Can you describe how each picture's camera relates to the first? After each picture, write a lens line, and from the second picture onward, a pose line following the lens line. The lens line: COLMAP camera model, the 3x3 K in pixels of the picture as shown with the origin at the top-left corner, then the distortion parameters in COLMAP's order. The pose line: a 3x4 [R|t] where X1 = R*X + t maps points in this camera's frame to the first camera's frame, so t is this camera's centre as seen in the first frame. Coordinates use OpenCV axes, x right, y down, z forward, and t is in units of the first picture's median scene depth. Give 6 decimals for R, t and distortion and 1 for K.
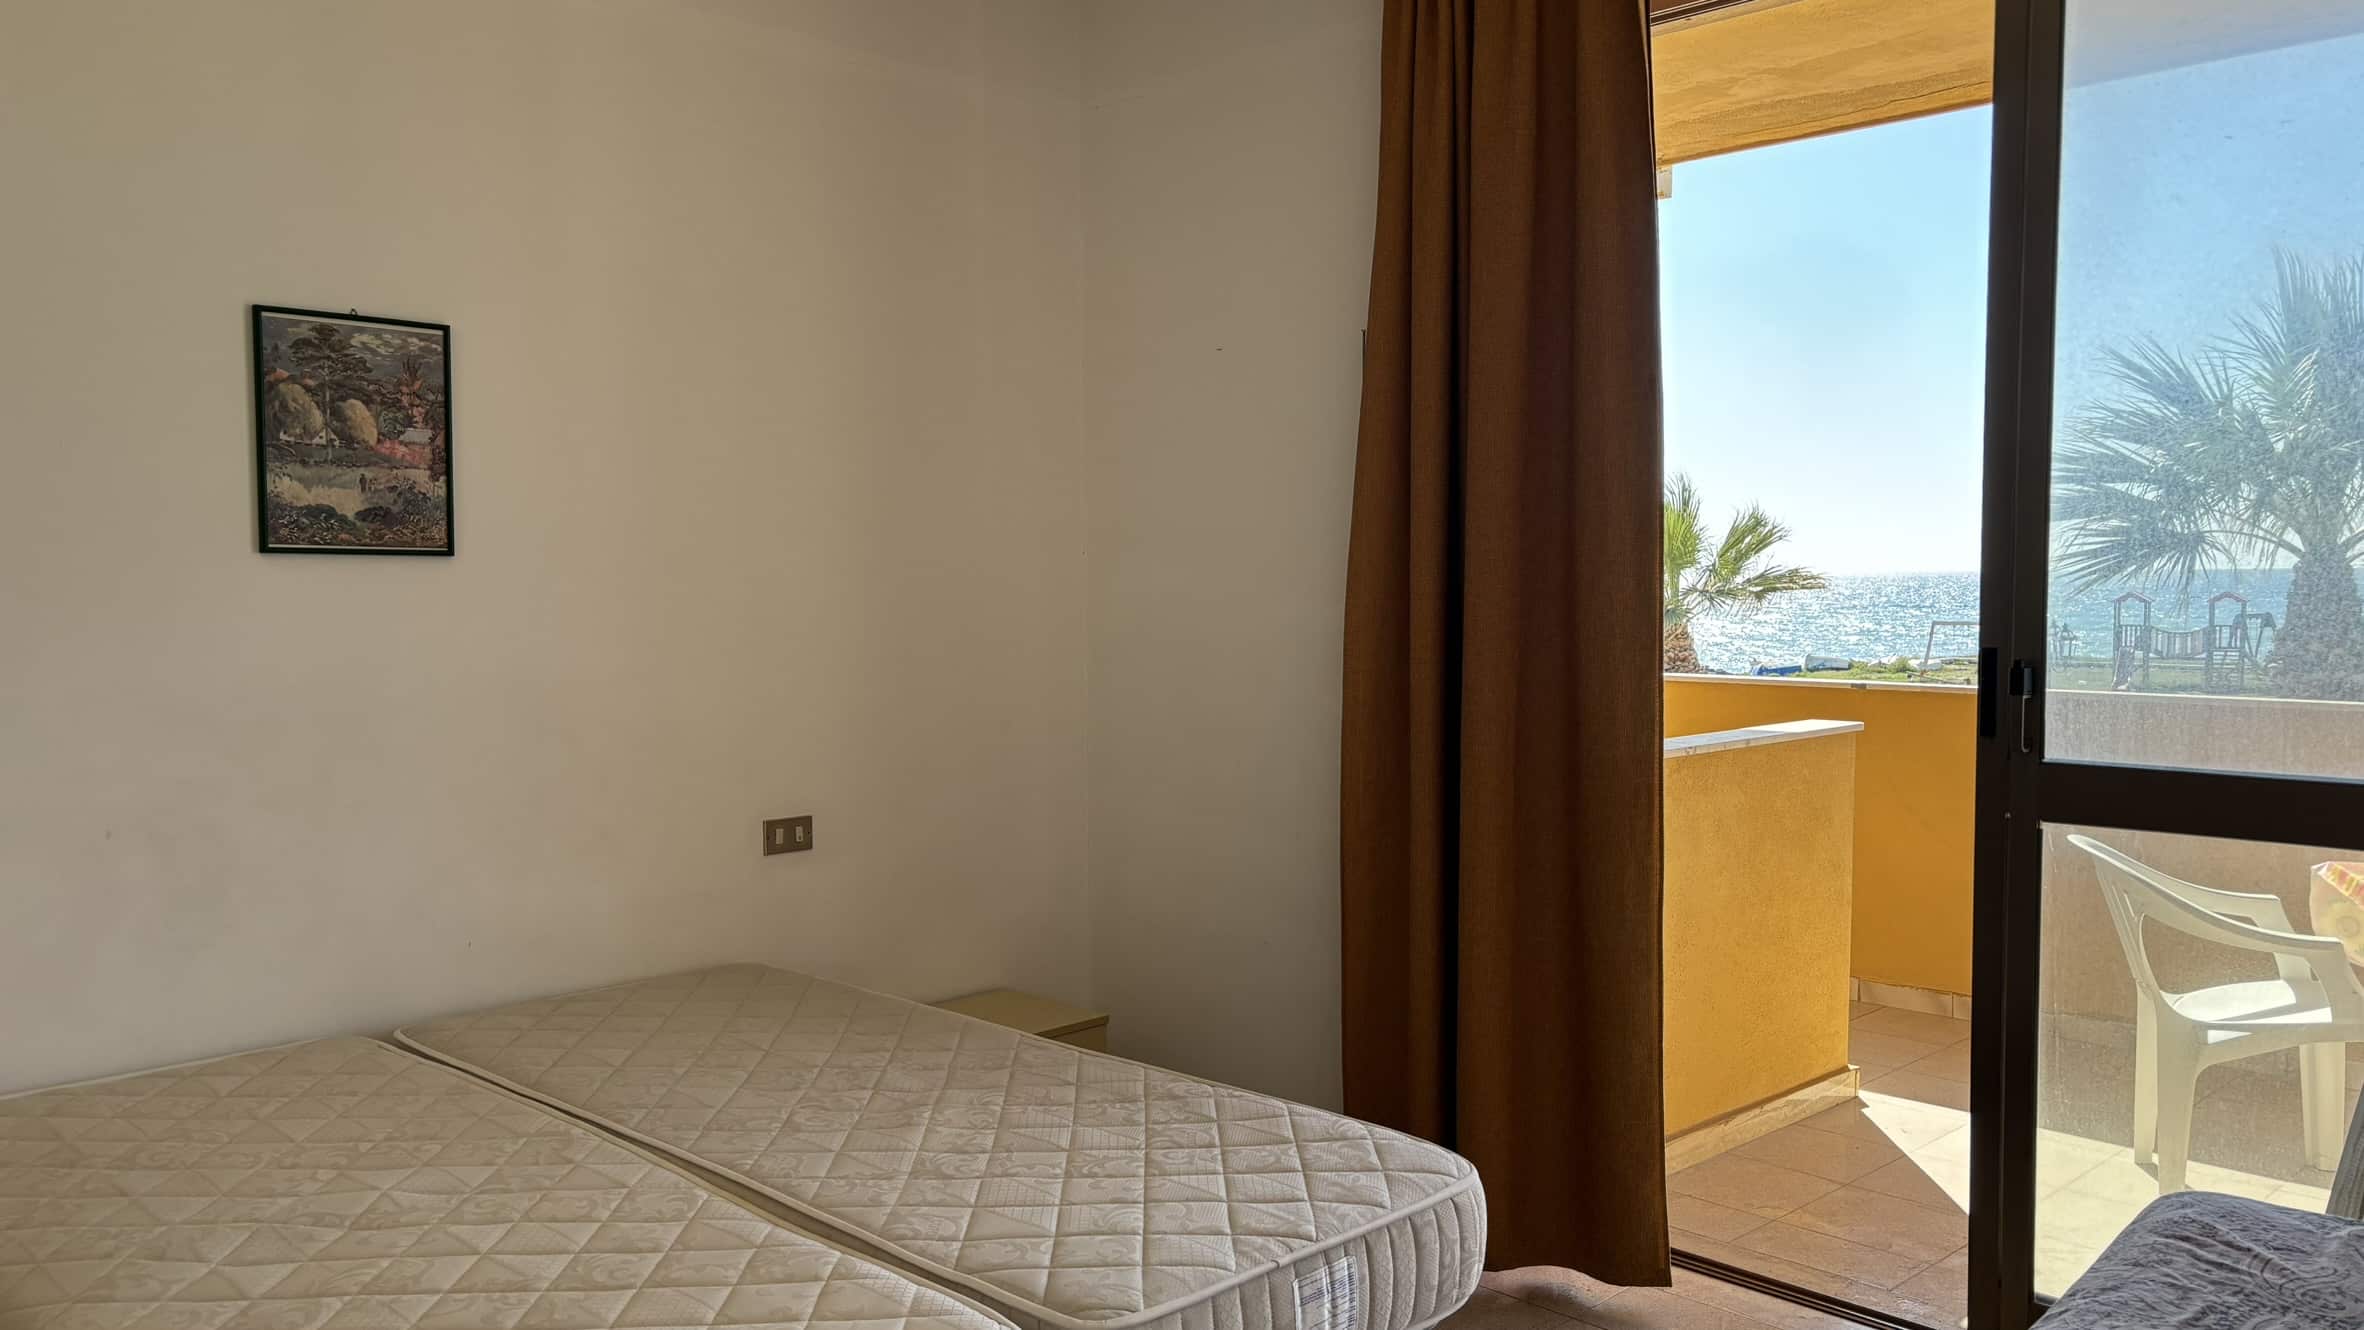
lens RADIAL K [[1783.4, 0, 1145.2], [0, 1783.4, 663.2], [0, 0, 1]] dist [0.053244, -0.053086]
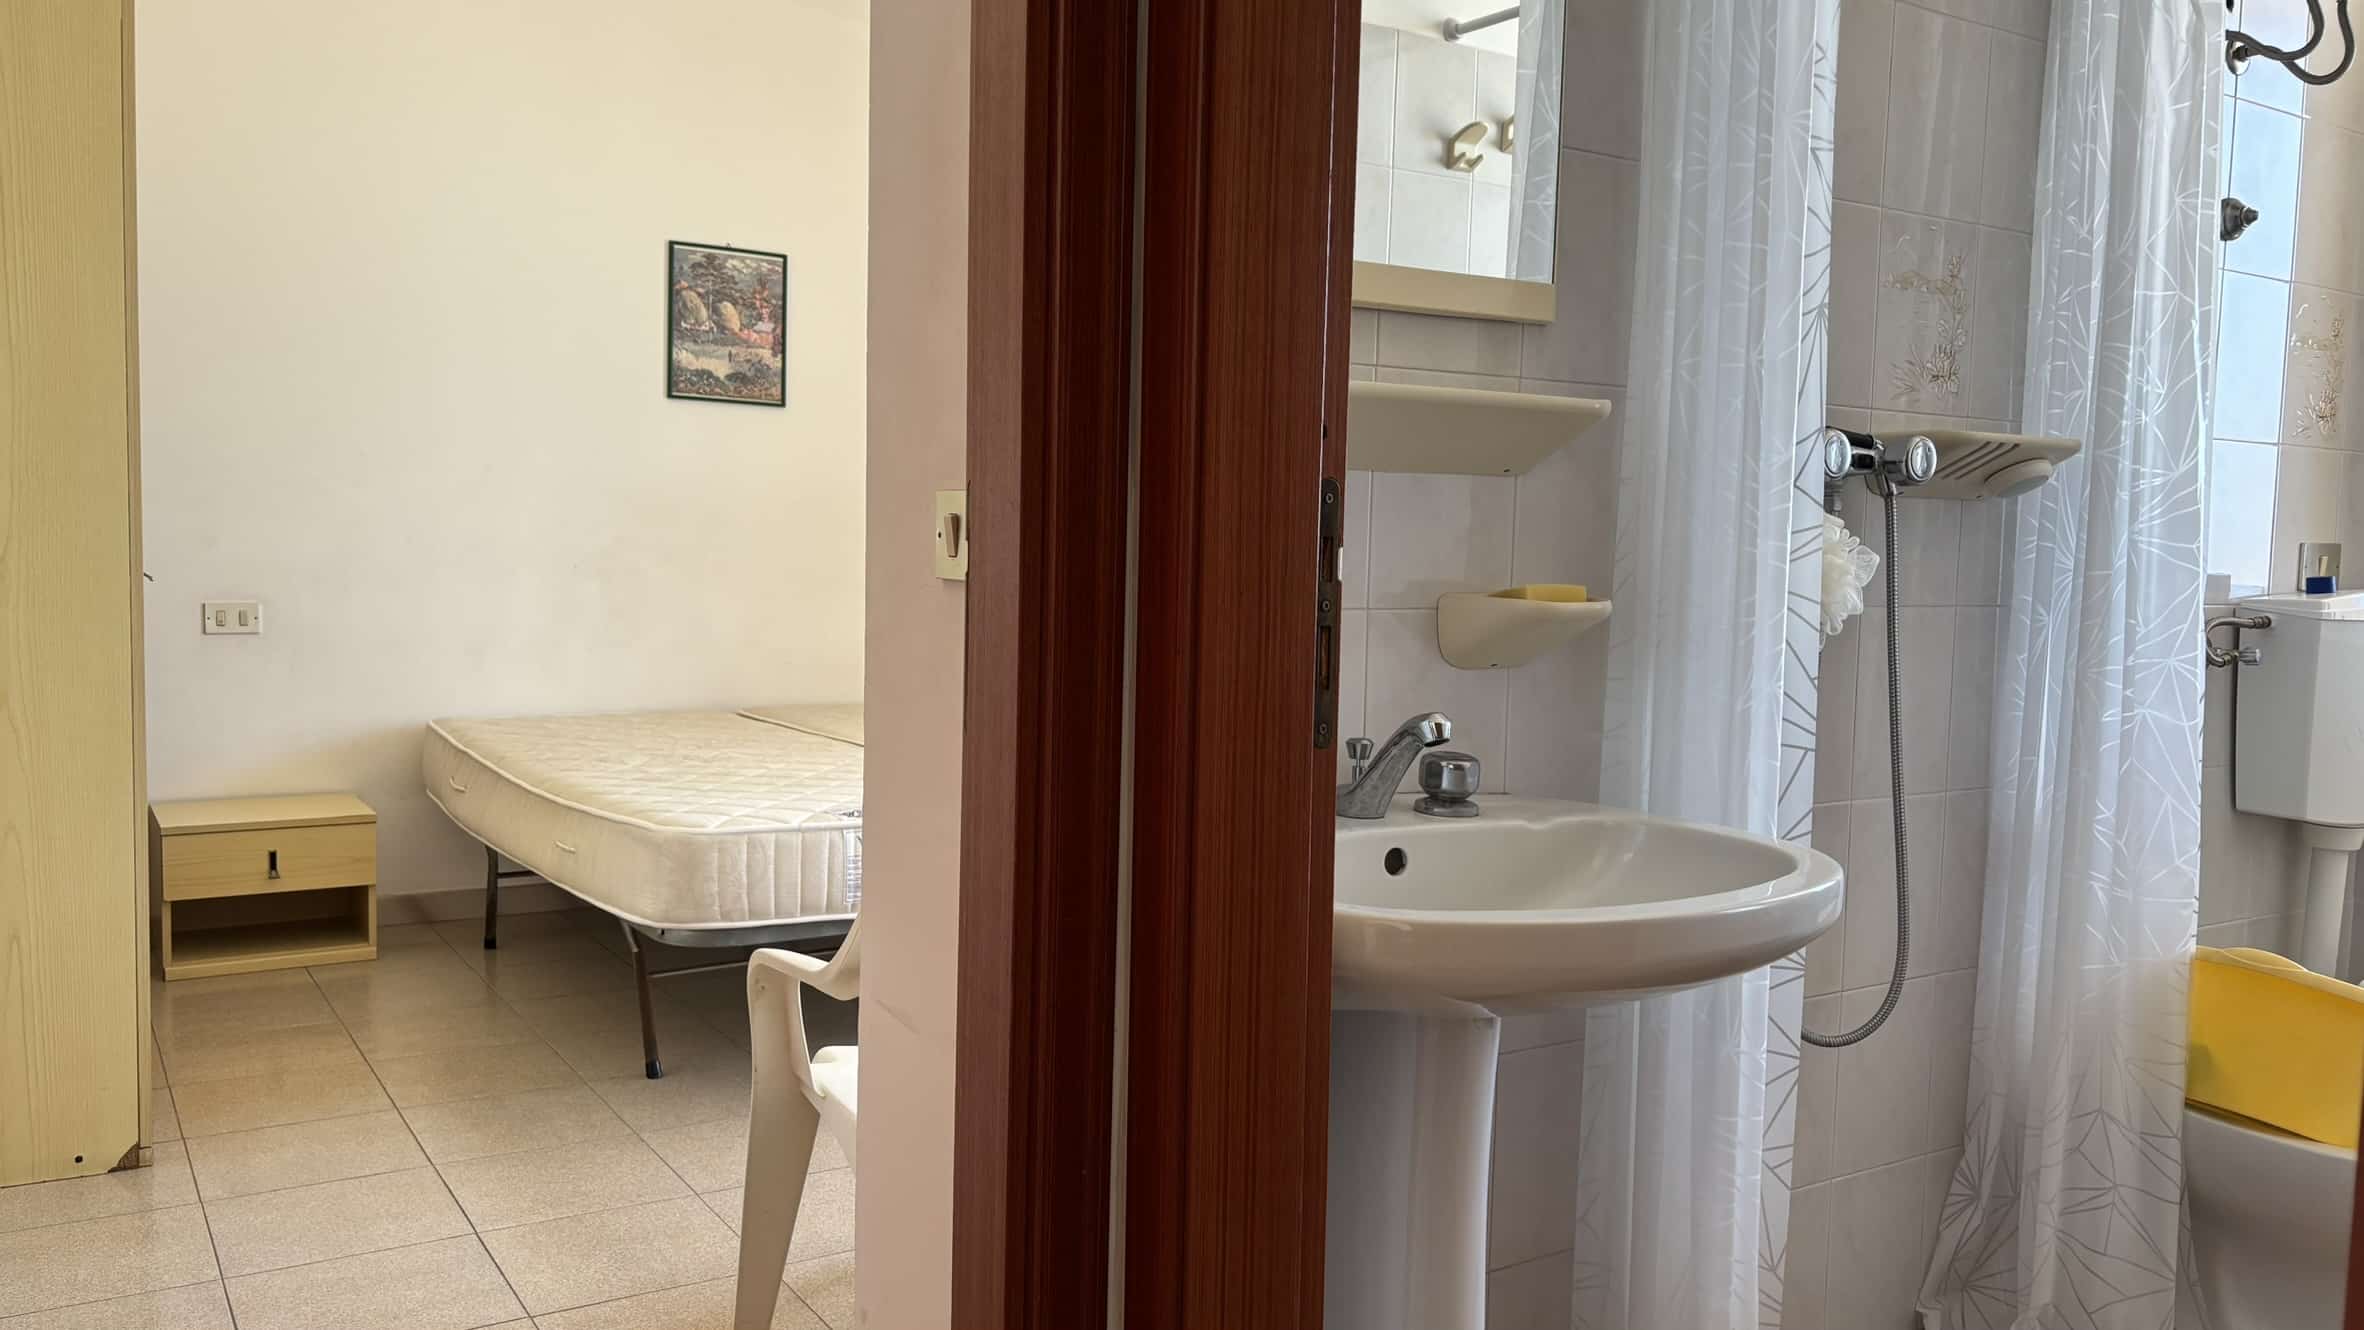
lens RADIAL K [[1783.4, 0, 1146.0], [0, 1783.4, 679.5], [0, 0, 1]] dist [0.053244, -0.053086]
pose [[0.979840, 0.041569, -0.195412, 0.231515], [-0.037015, 0.998953, 0.026898, 0.124200], [0.196326, -0.019122, 0.980352, -0.452990]]
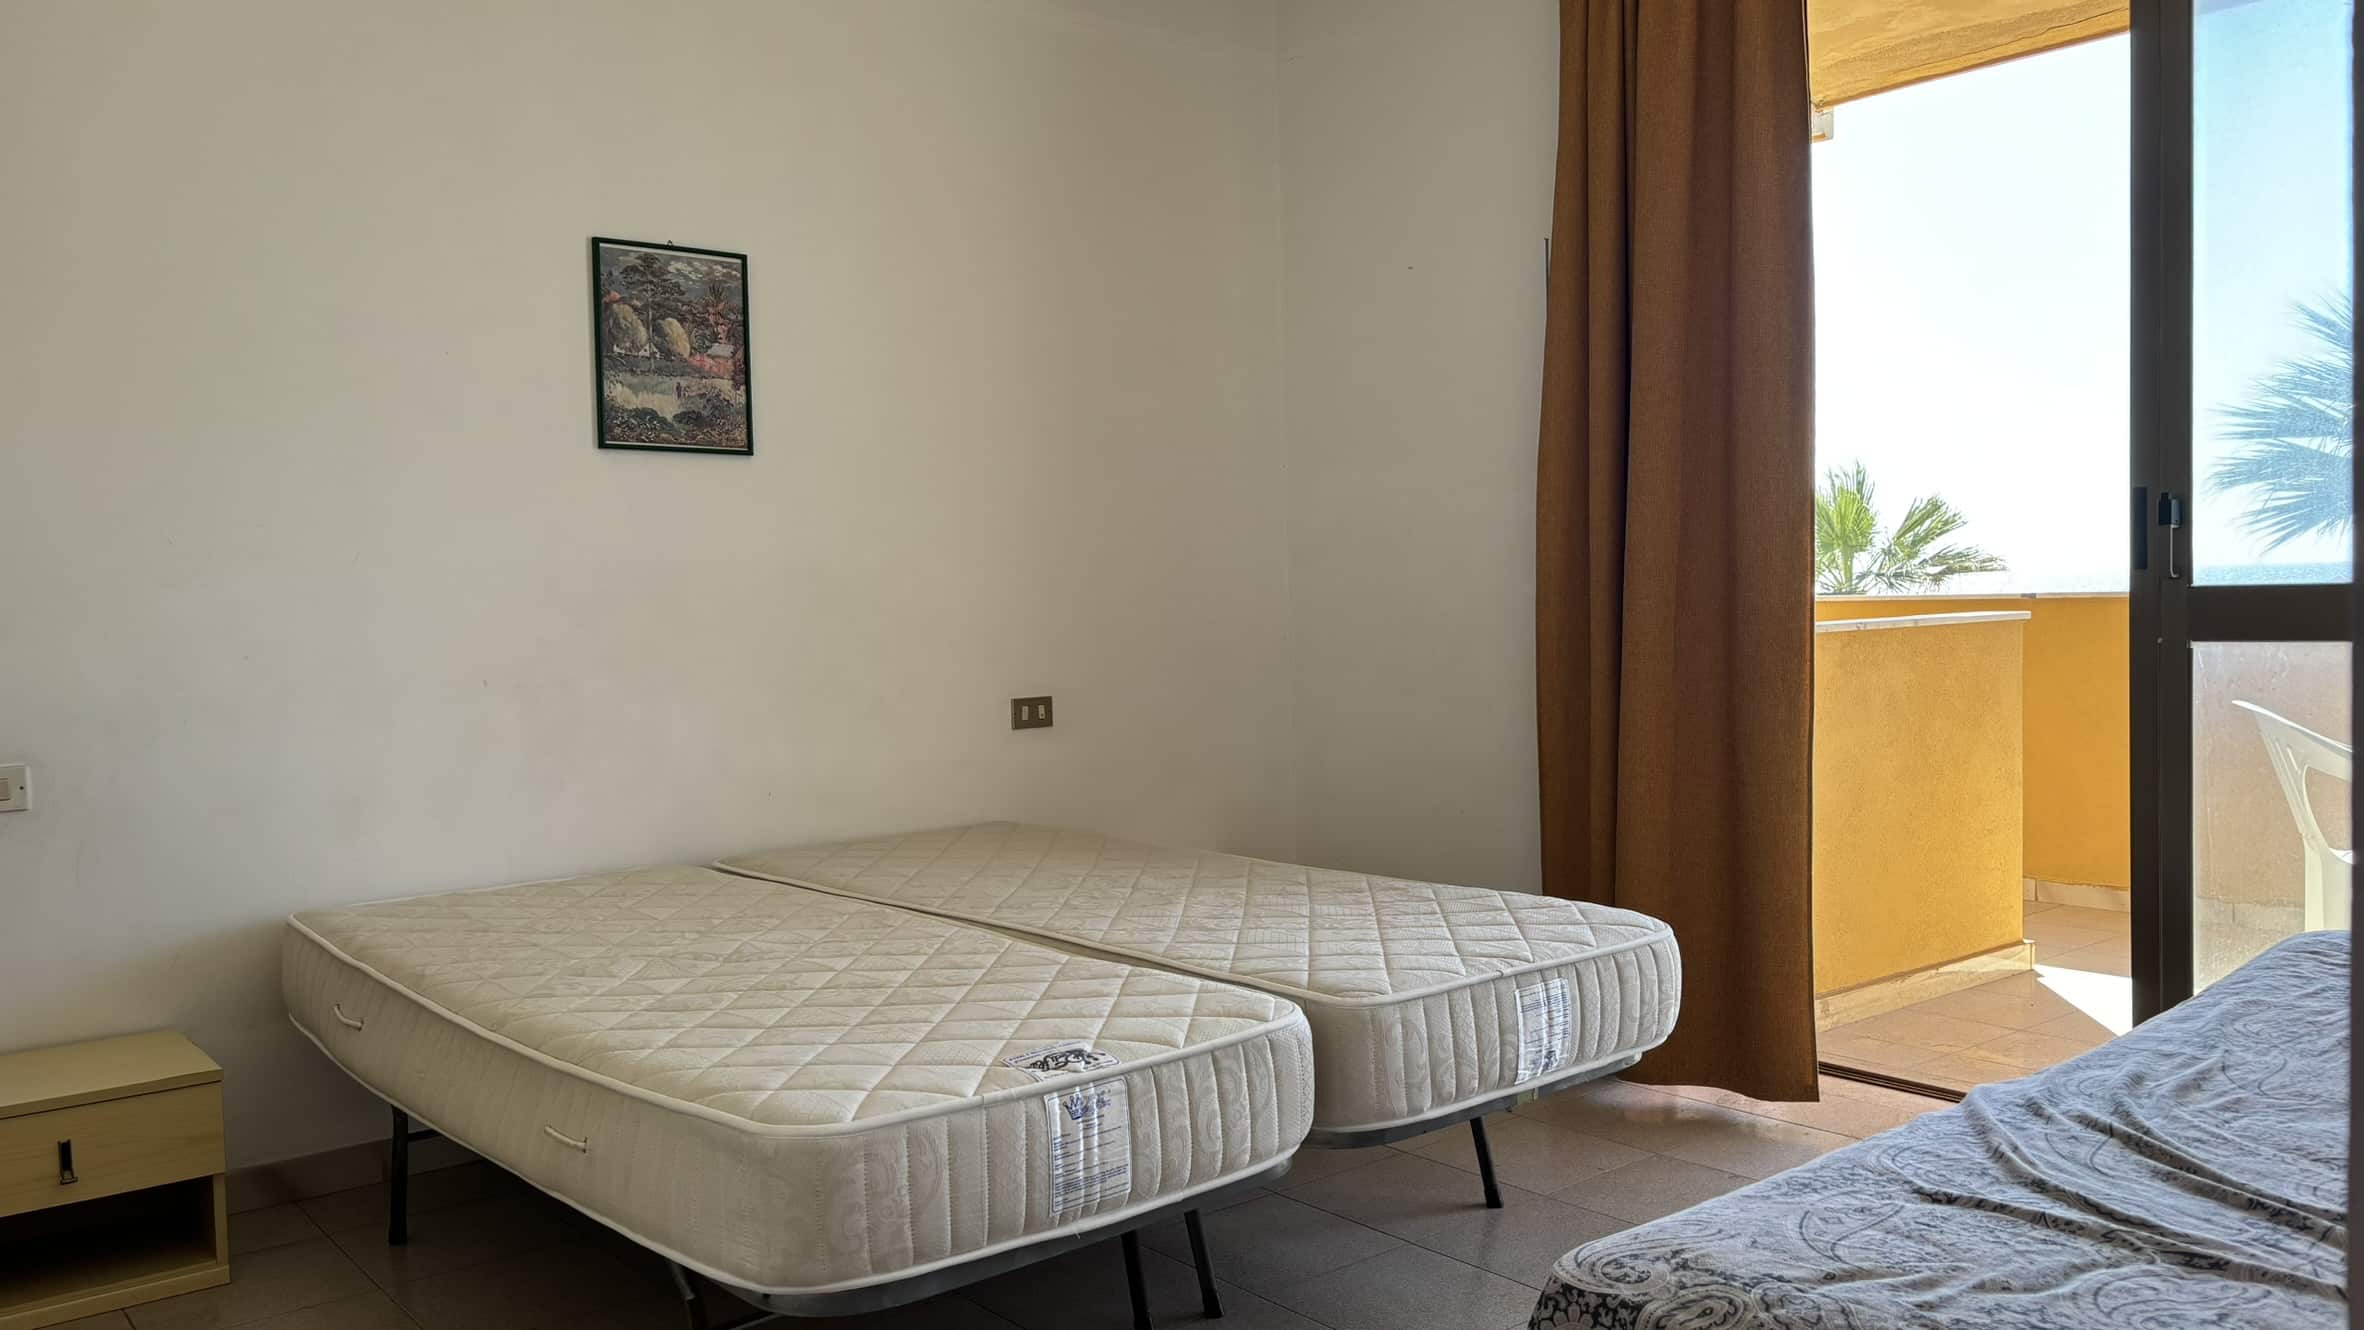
lens RADIAL K [[1783.4, 0, 1161.3], [0, 1783.4, 668.1], [0, 0, 1]] dist [0.053244, -0.053086]
pose [[0.996651, -0.019030, -0.079530, -0.035329], [0.018372, 0.999791, -0.008992, 0.096371], [0.079685, 0.007500, 0.996792, -0.130916]]
